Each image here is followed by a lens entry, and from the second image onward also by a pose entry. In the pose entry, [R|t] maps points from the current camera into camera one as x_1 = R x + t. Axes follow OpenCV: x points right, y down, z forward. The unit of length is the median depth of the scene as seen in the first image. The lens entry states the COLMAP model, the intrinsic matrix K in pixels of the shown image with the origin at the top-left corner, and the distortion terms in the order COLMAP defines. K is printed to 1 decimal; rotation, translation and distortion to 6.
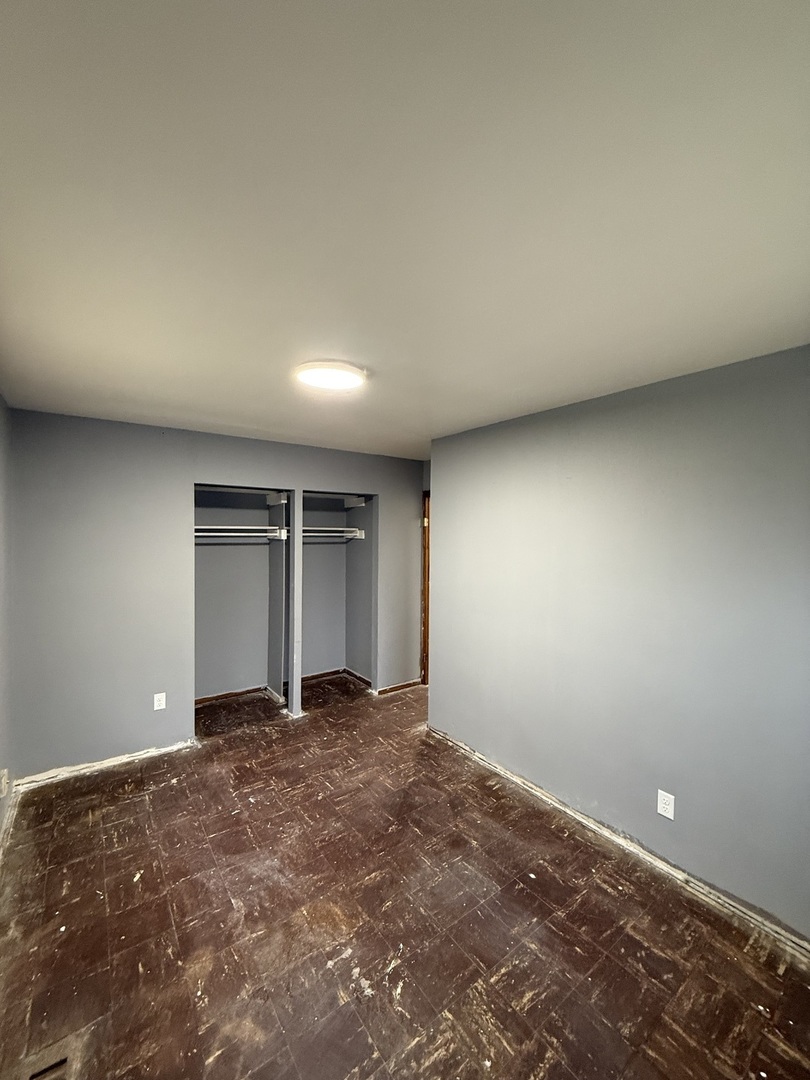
lens RADIAL K [[434.3, 0, 404.9], [0, 434.3, 540.3], [0, 0, 1]] dist [0.001919, -0.000452]
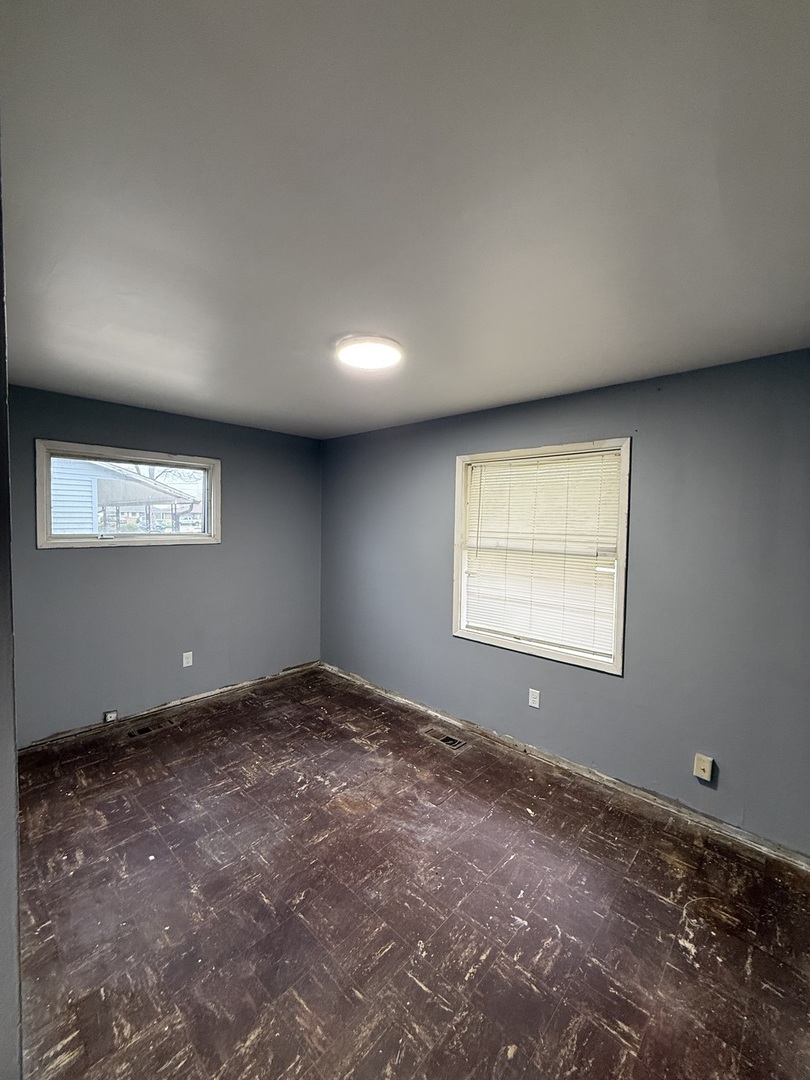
lens RADIAL K [[434.3, 0, 405.1], [0, 434.3, 537.6], [0, 0, 1]] dist [0.001919, -0.000452]
pose [[-0.983662, -0.016787, -0.179241, -0.074019], [-0.028774, 0.997503, 0.064489, -0.010358], [0.177711, 0.068593, -0.981689, 2.009730]]
